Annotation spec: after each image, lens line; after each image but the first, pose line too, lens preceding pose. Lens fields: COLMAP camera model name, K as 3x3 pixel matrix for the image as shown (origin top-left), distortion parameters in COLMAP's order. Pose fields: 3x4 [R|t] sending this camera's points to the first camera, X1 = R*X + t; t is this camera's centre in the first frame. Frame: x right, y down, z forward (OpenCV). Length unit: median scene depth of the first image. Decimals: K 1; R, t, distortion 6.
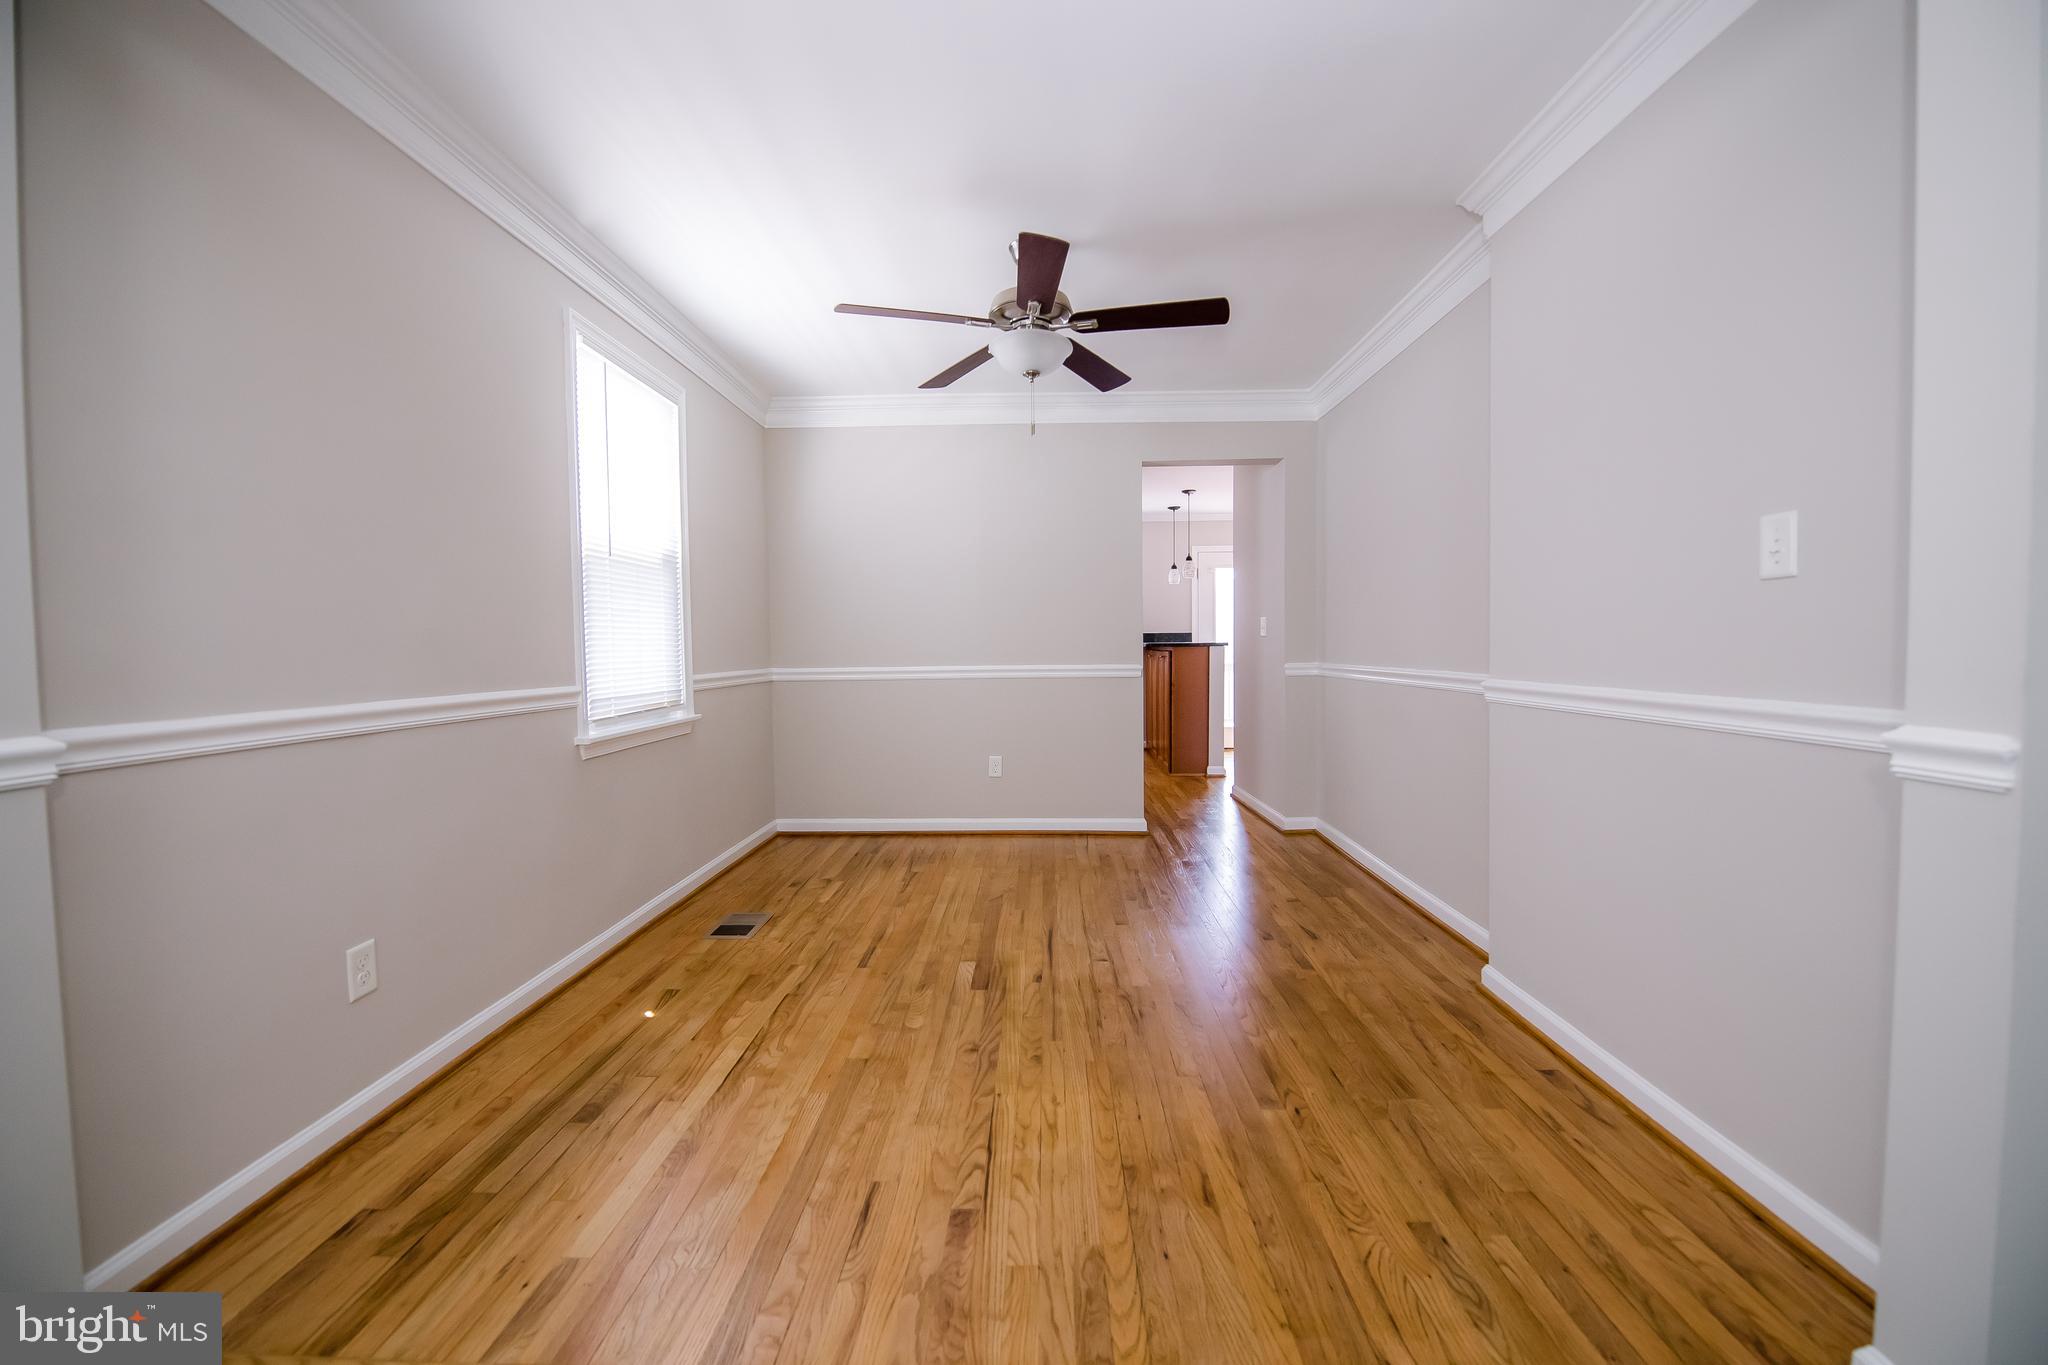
lens RADIAL K [[822.0, 0, 1026.1], [0, 822.0, 682.2], [0, 0, 1]] dist [-0.013476, -0.001720]
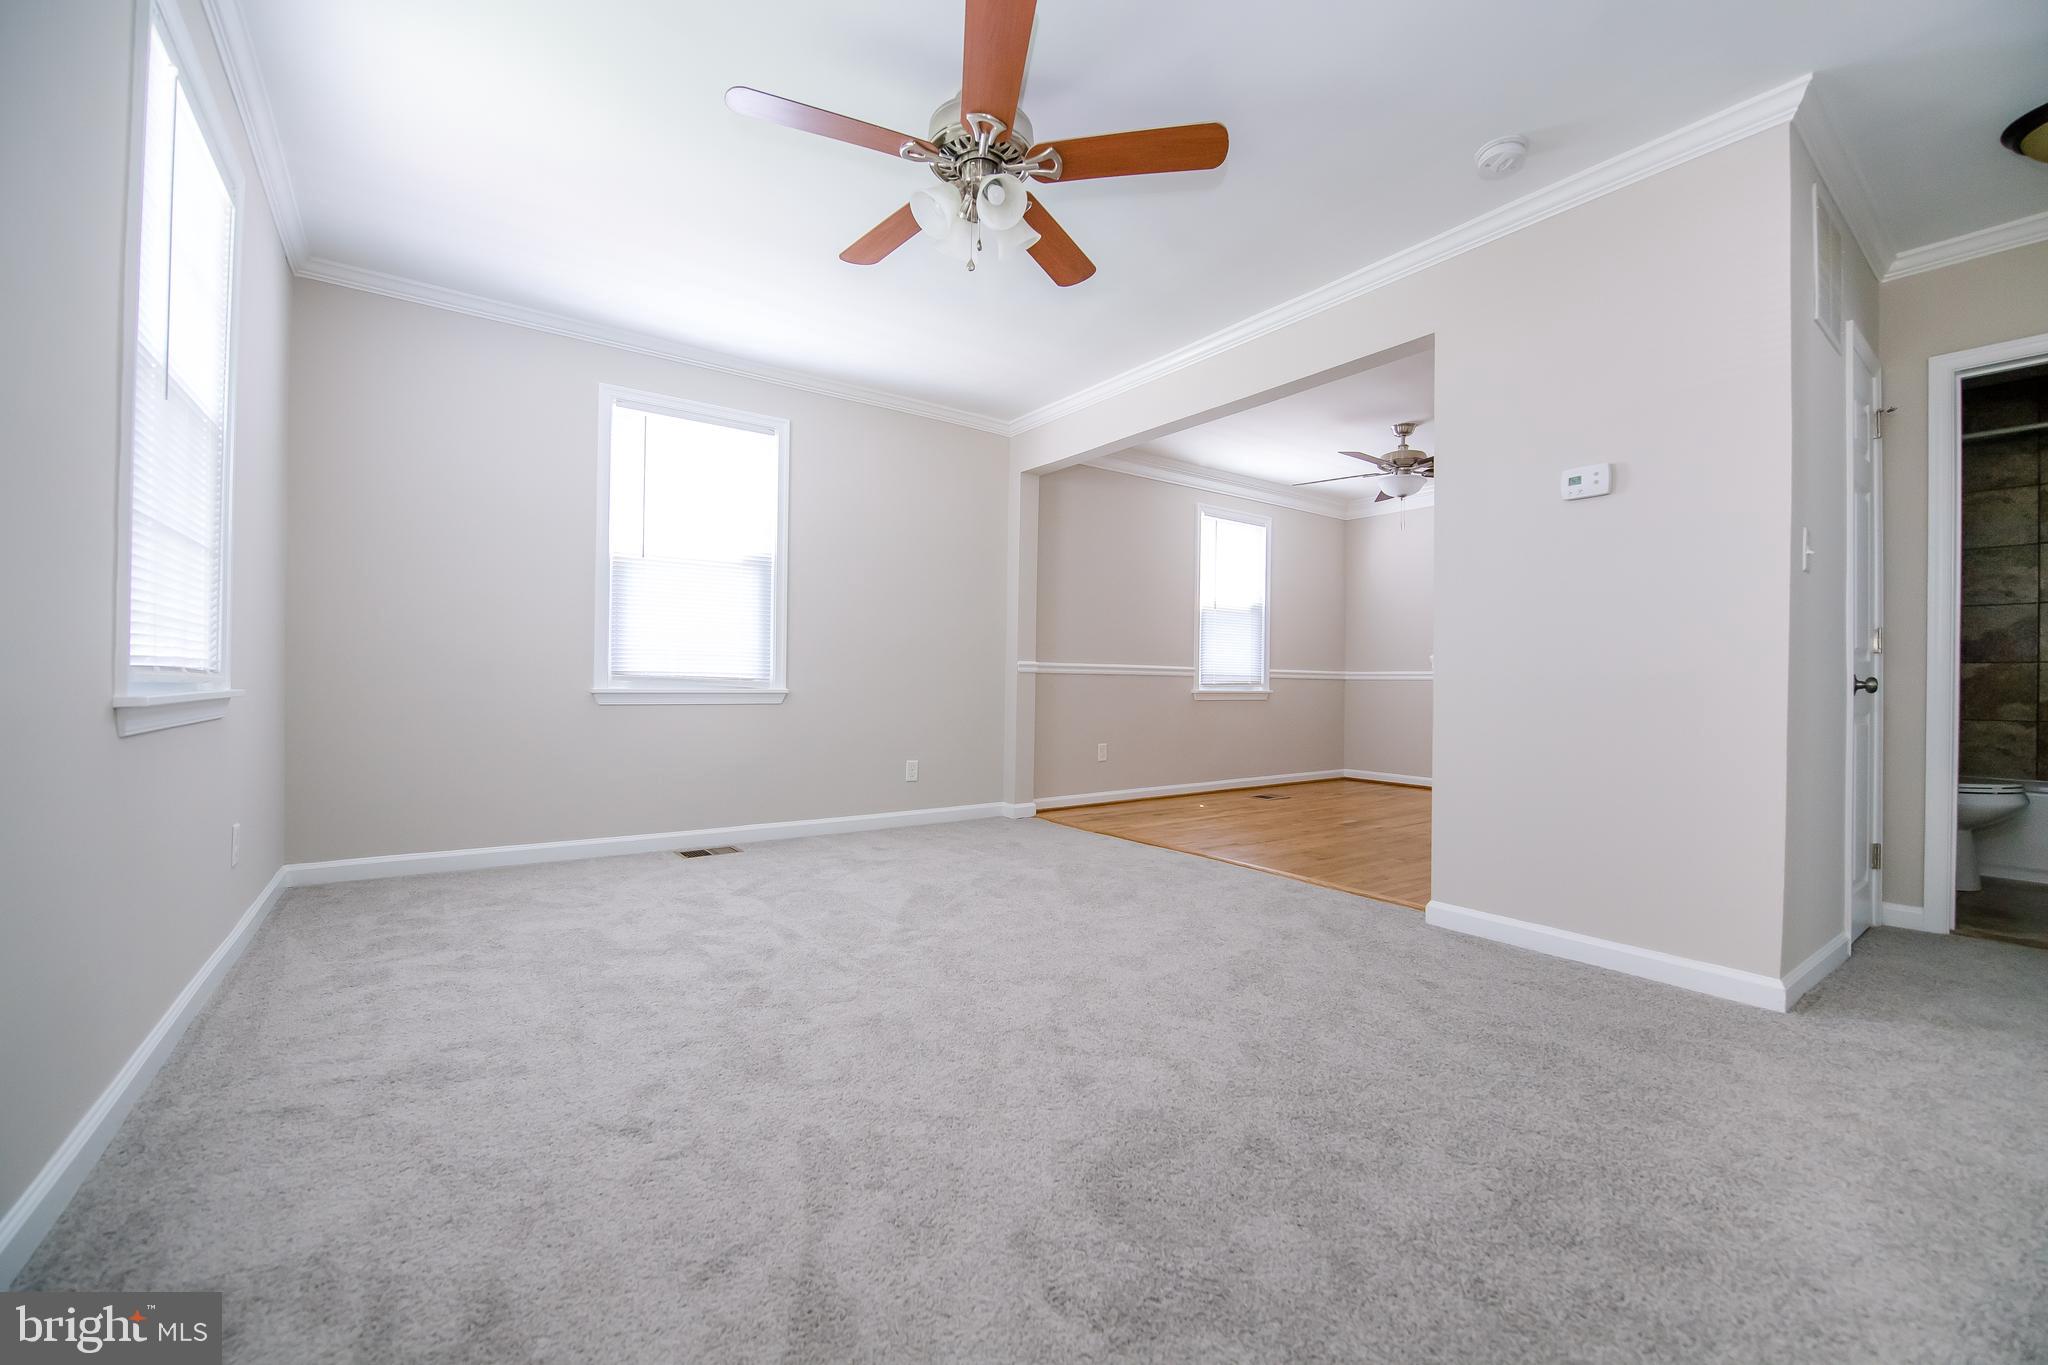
lens RADIAL K [[822.0, 0, 1025.3], [0, 822.0, 683.9], [0, 0, 1]] dist [-0.013476, -0.001720]
pose [[0.601883, 0.019932, -0.798336, 0.975321], [-0.054516, 0.998382, -0.016174, 0.111757], [0.796722, 0.053257, 0.601995, -0.732902]]
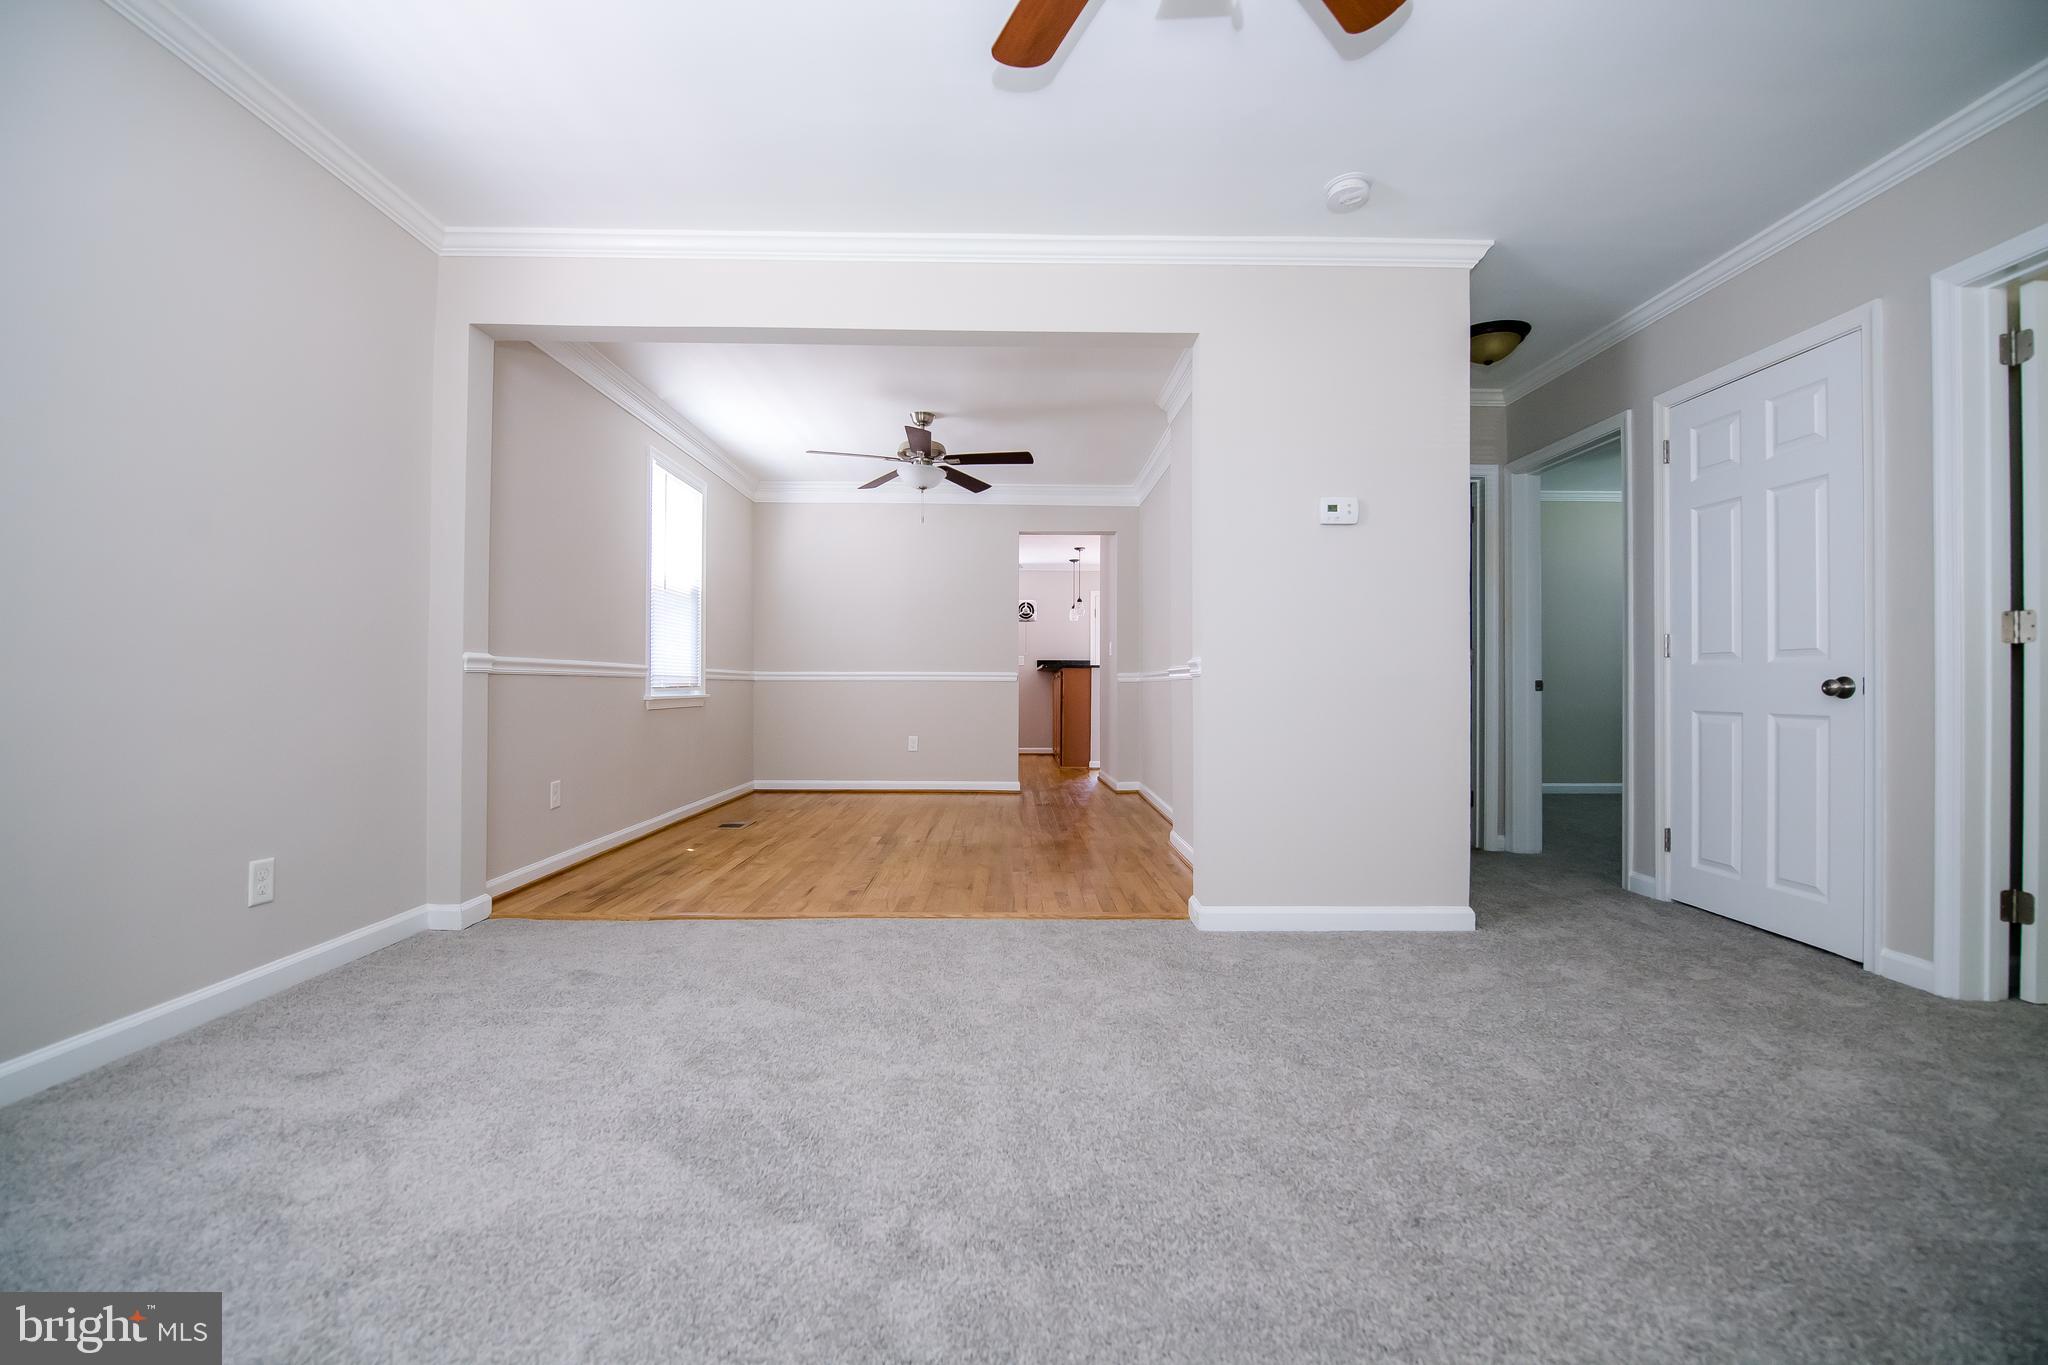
lens RADIAL K [[822.0, 0, 1027.5], [0, 822.0, 683.2], [0, 0, 1]] dist [-0.013476, -0.001720]
pose [[0.998822, 0.014428, 0.046320, 0.157365], [-0.012134, 0.998704, -0.049433, 0.114348], [-0.046973, 0.048813, 0.997703, -0.713212]]
